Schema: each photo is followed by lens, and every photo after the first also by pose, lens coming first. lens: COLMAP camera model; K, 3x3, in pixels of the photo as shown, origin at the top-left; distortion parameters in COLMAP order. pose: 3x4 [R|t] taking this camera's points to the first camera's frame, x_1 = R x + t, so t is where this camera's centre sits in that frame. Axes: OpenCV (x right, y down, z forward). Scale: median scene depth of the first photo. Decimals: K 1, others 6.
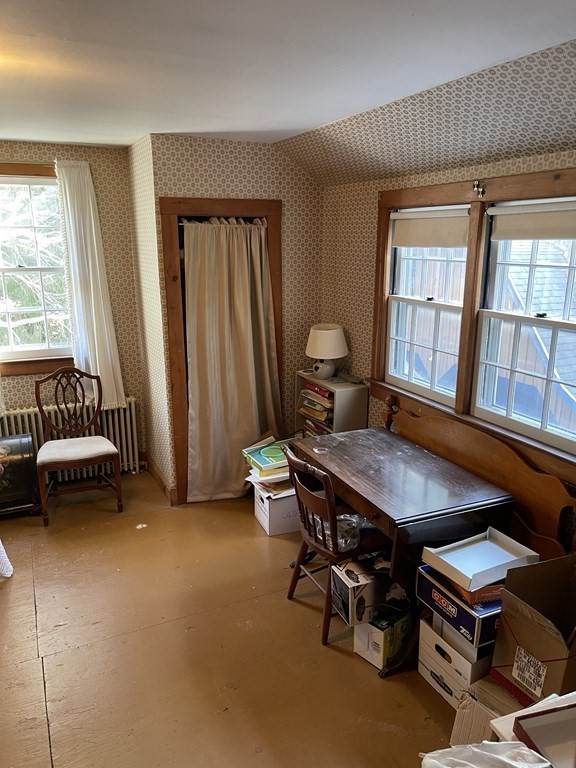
lens RADIAL K [[581.6, 0, 286.3], [0, 581.6, 386.5], [0, 0, 1]] dist [0.036315, -0.007937]
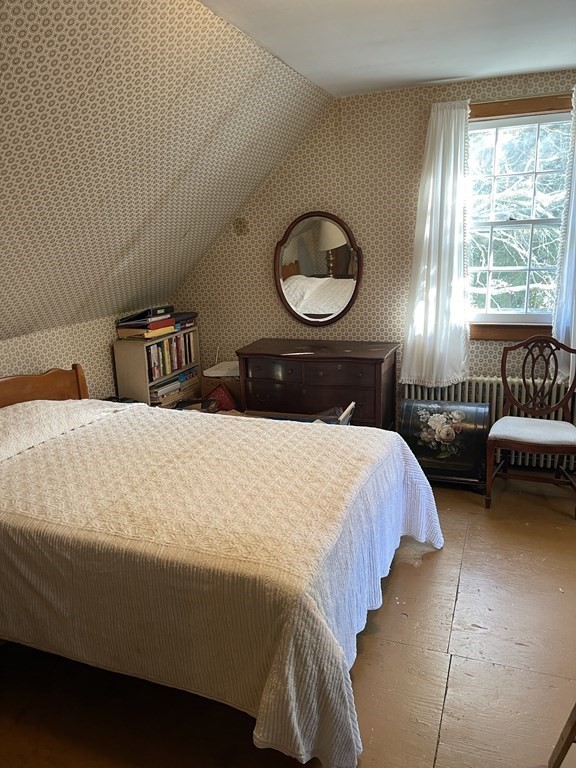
lens RADIAL K [[581.6, 0, 287.0], [0, 581.6, 385.2], [0, 0, 1]] dist [0.036315, -0.007937]
pose [[0.703172, 0.156311, -0.693625, -0.031441], [-0.142196, 0.986744, 0.078213, 0.024347], [0.696656, 0.043634, 0.716077, 0.126292]]
